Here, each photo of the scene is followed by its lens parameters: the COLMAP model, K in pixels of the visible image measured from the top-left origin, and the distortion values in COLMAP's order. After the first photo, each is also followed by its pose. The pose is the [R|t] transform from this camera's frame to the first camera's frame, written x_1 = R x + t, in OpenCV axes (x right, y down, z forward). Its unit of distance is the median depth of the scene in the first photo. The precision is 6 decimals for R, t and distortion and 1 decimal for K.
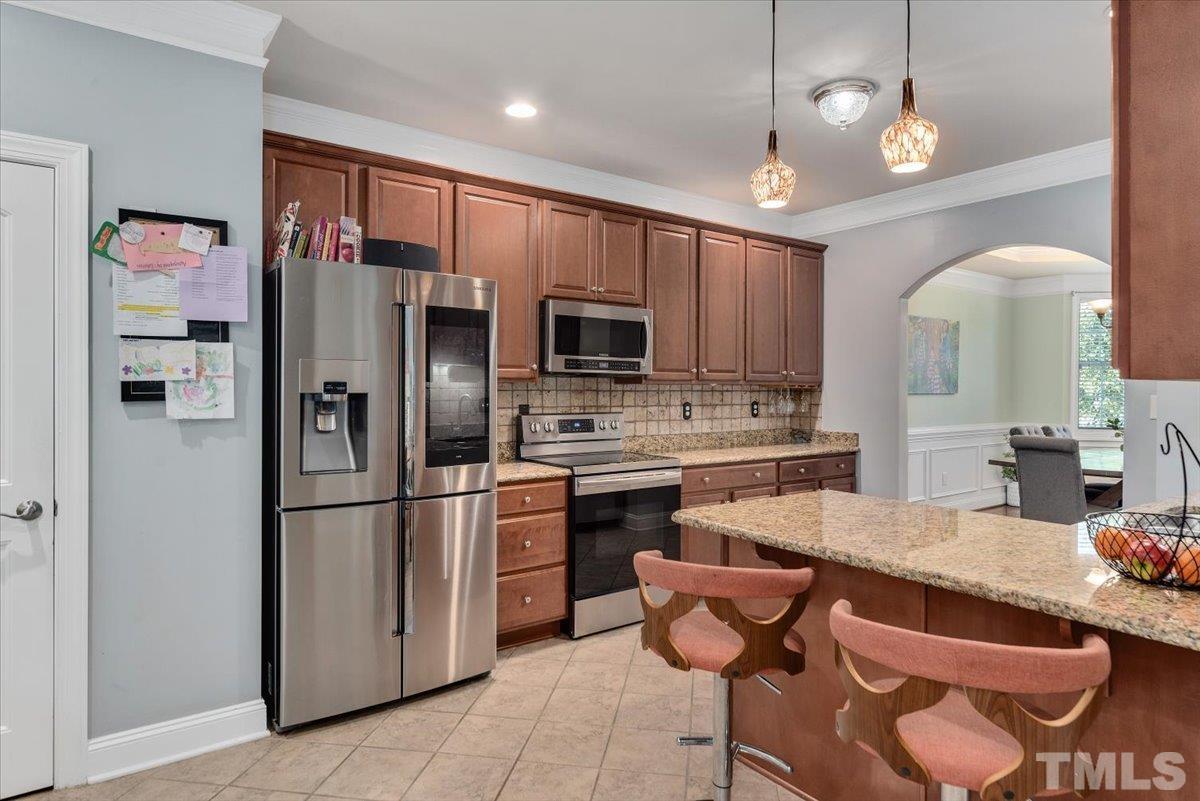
lens RADIAL K [[684.7, 0, 604.5], [0, 684.7, 387.0], [0, 0, 1]] dist [-0.001762, -0.000246]
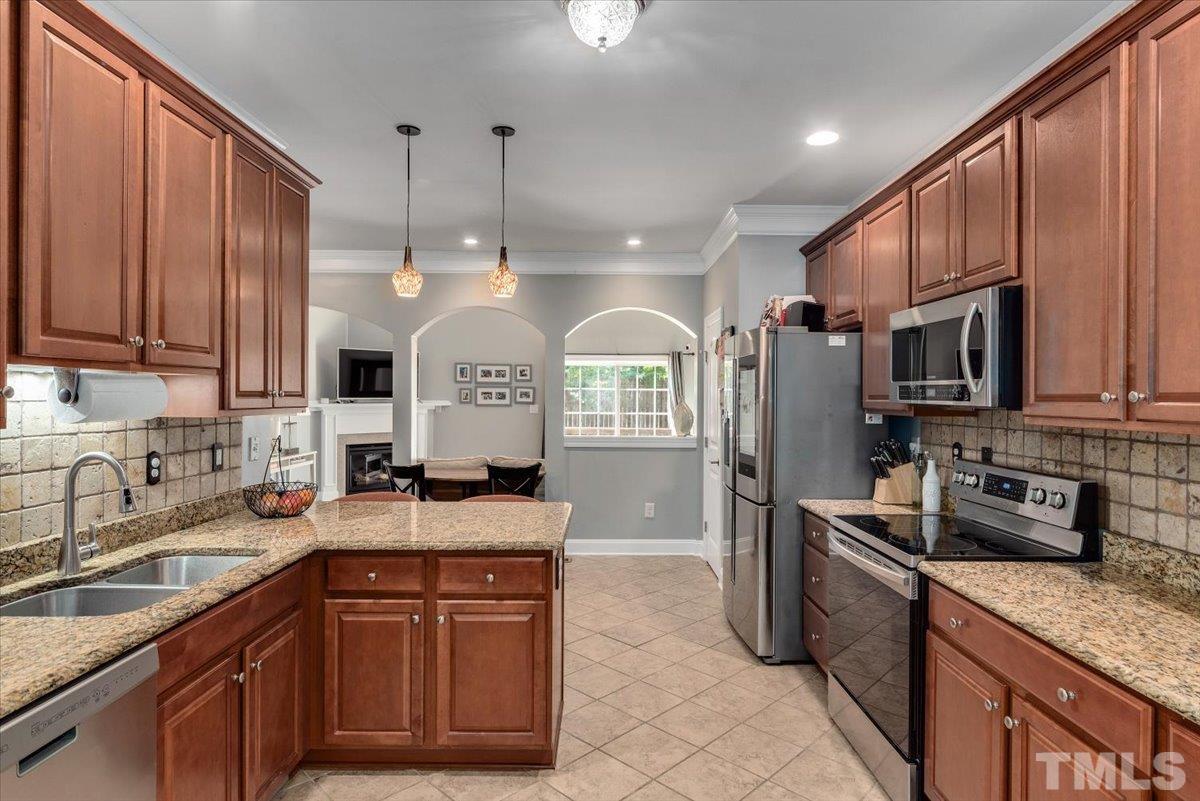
lens RADIAL K [[648.0, 0, 600.0], [0, 648.0, 400.5], [0, 0, 1]] dist [-0.001794, -0.000463]
pose [[-0.586484, -0.001508, -0.809959, 0.968470], [-0.007560, 0.999965, 0.003612, -0.032985], [0.809926, 0.008241, -0.586475, 1.531688]]
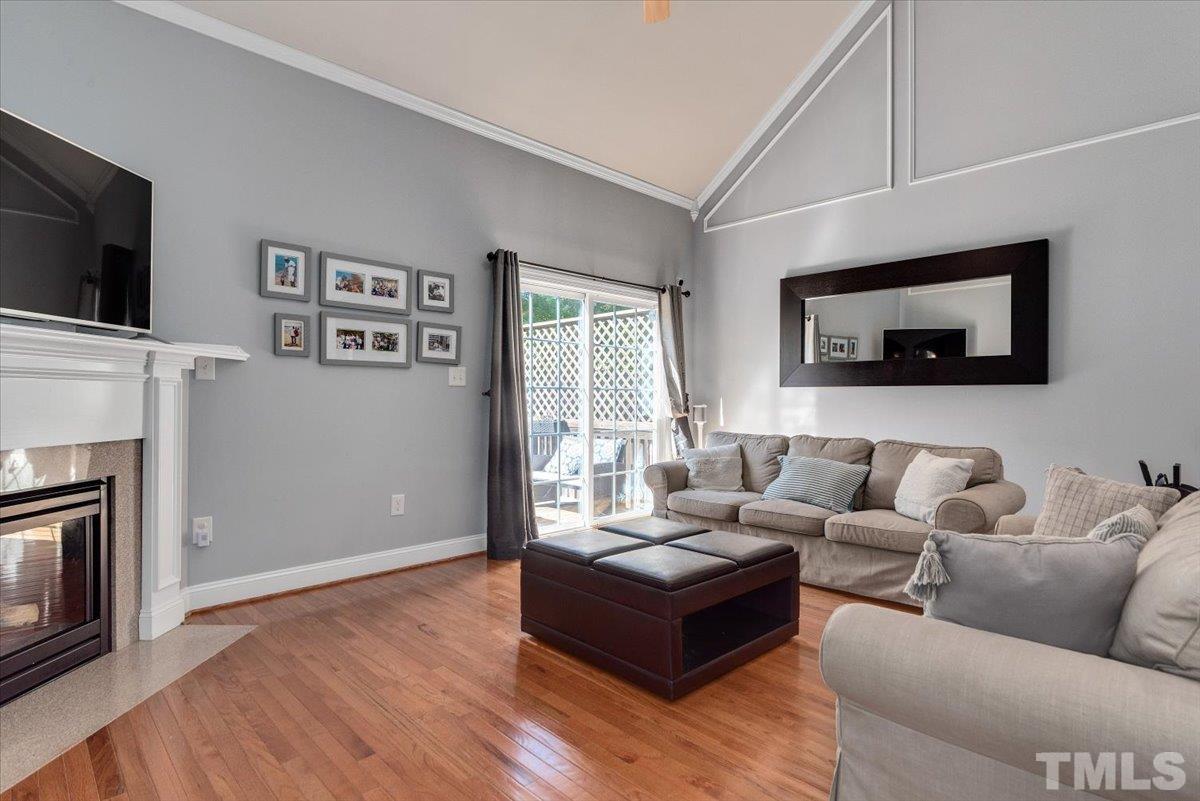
lens RADIAL K [[607.5, 0, 600.0], [0, 607.5, 400.5], [0, 0, 1]] dist [0.001475, -0.000055]
pose [[0.145739, -0.001011, -0.989323, -0.138595], [-0.004016, 0.999991, -0.001614, 0.084534], [0.989315, 0.004209, 0.145733, -0.630297]]
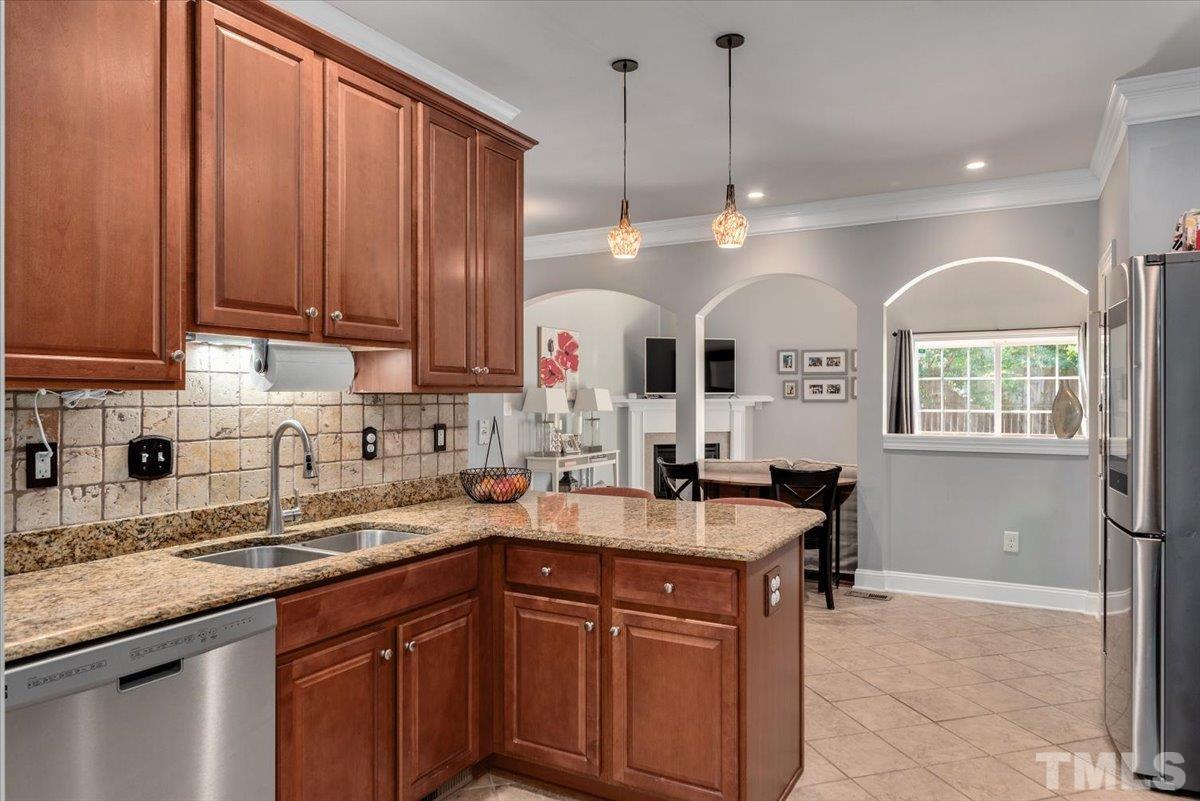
lens RADIAL K [[764.9, 0, 600.0], [0, 764.9, 400.5], [0, 0, 1]] dist [0.001372, -0.002060]
pose [[-0.905429, -0.001610, -0.424494, 0.781136], [-0.002914, 0.999993, 0.002421, 0.001970], [0.424487, 0.003429, -0.905427, 1.618594]]
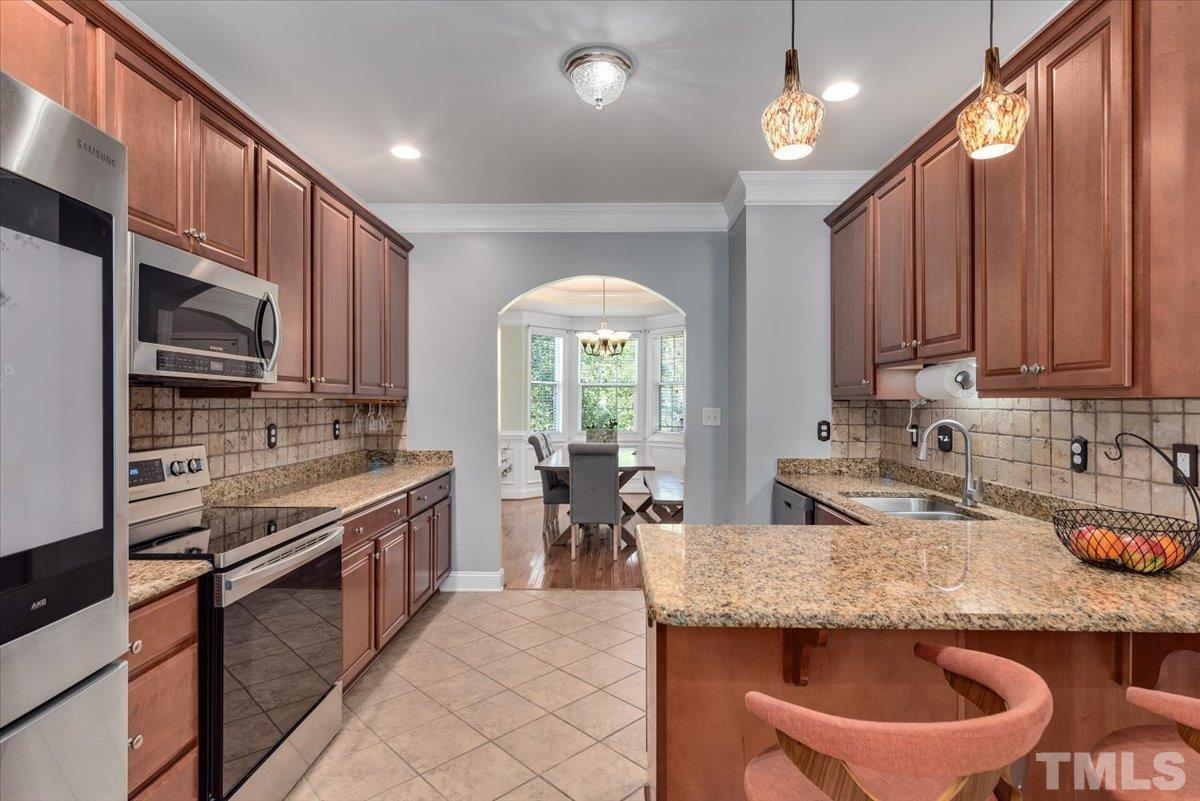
lens RADIAL K [[595.2, 0, 601.4], [0, 595.2, 403.2], [0, 0, 1]] dist [0.001793, 0.000232]
pose [[0.598489, -0.004588, 0.801118, -0.292537], [0.001108, 0.999987, 0.004899, -0.003210], [-0.801130, -0.002044, 0.598487, 0.598639]]
